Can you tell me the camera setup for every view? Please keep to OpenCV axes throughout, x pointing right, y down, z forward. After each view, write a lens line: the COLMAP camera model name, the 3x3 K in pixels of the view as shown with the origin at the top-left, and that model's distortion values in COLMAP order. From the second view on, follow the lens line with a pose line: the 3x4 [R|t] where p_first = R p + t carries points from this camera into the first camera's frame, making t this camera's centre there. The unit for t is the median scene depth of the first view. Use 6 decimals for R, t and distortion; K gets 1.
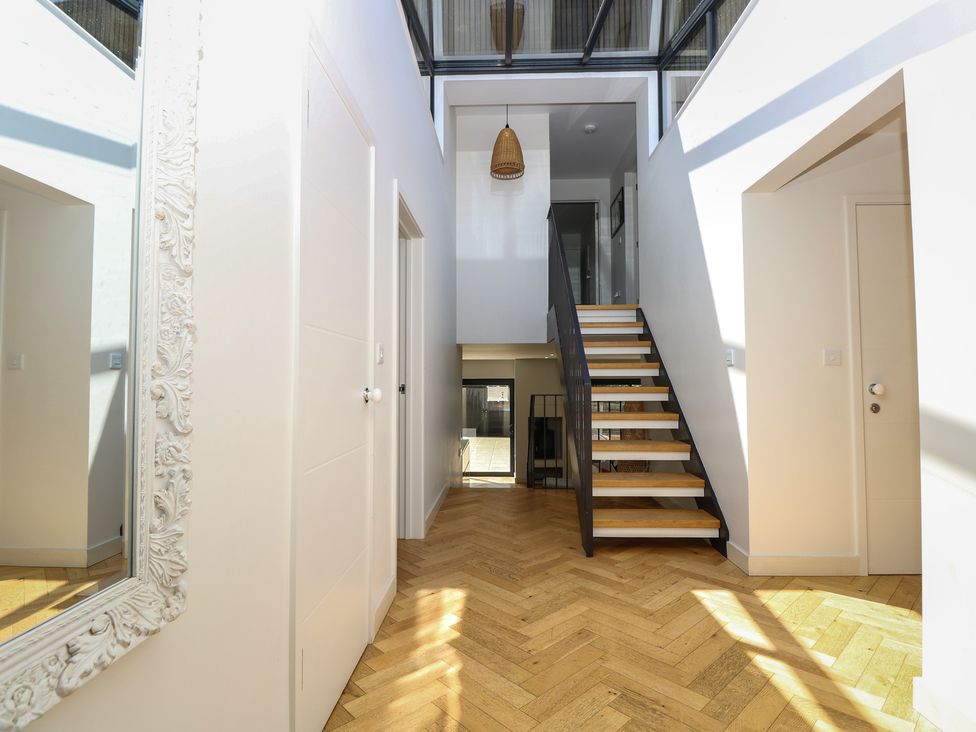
lens RADIAL K [[495.9, 0, 488.4], [0, 495.9, 361.1], [0, 0, 1]] dist [-0.004241, -0.001282]
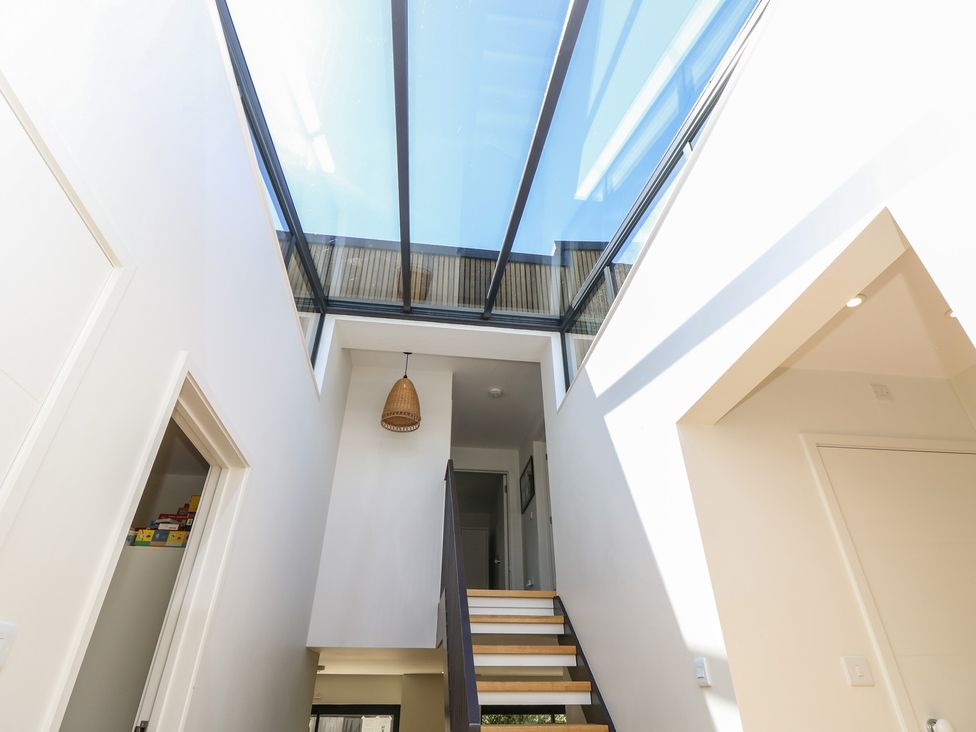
lens RADIAL K [[512.1, 0, 488.6], [0, 512.1, 368.1], [0, 0, 1]] dist [0.002870, -0.014853]
pose [[0.984957, 0.094862, 0.144430, 0.056362], [-0.006547, 0.855723, -0.517392, -0.000792], [-0.172673, 0.508664, 0.843472, 0.183751]]
